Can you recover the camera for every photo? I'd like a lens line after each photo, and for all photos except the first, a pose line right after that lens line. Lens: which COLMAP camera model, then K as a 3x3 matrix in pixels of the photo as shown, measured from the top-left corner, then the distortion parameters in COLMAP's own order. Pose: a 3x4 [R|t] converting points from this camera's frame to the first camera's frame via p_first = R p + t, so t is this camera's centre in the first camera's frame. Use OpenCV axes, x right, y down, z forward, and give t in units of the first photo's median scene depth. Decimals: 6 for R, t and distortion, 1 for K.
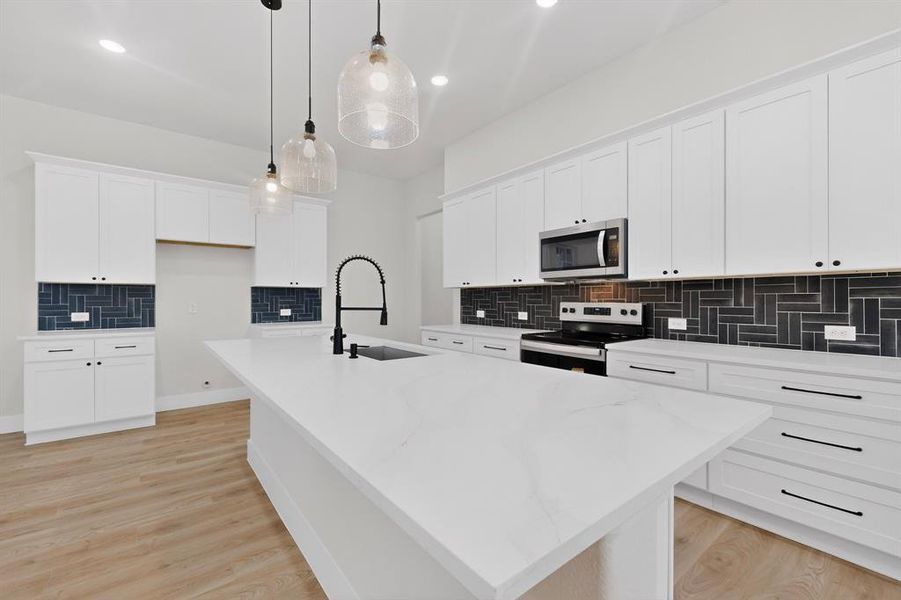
lens RADIAL K [[387.4, 0, 479.1], [0, 387.4, 300.0], [0, 0, 1]] dist [-0.002321, 0.000631]
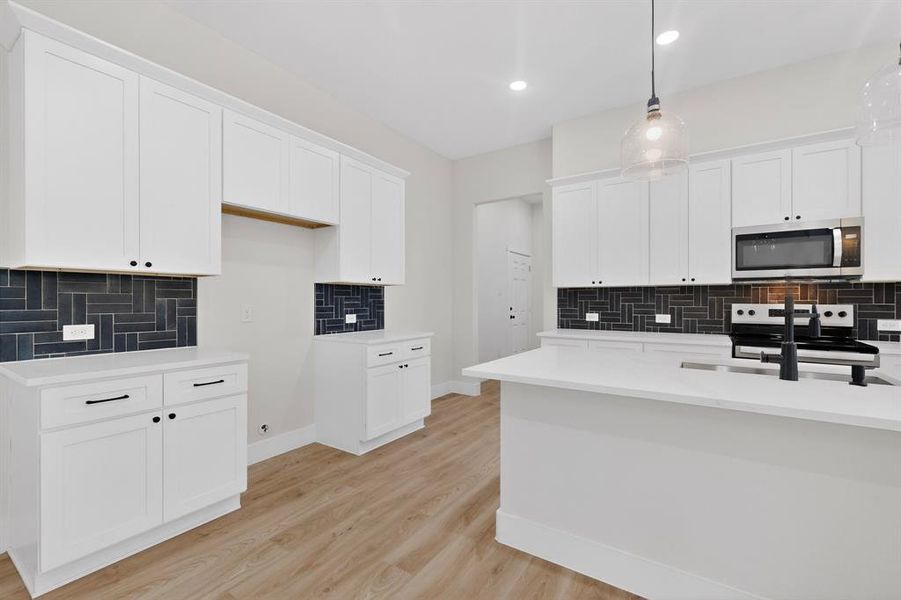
lens RADIAL K [[387.4, 0, 476.0], [0, 387.4, 301.5], [0, 0, 1]] dist [-0.002321, 0.000631]
pose [[0.949752, -0.000518, 0.313002, -0.643622], [0.000270, 1.000000, 0.000836, -0.000763], [-0.313002, -0.000710, 0.949752, 0.292500]]
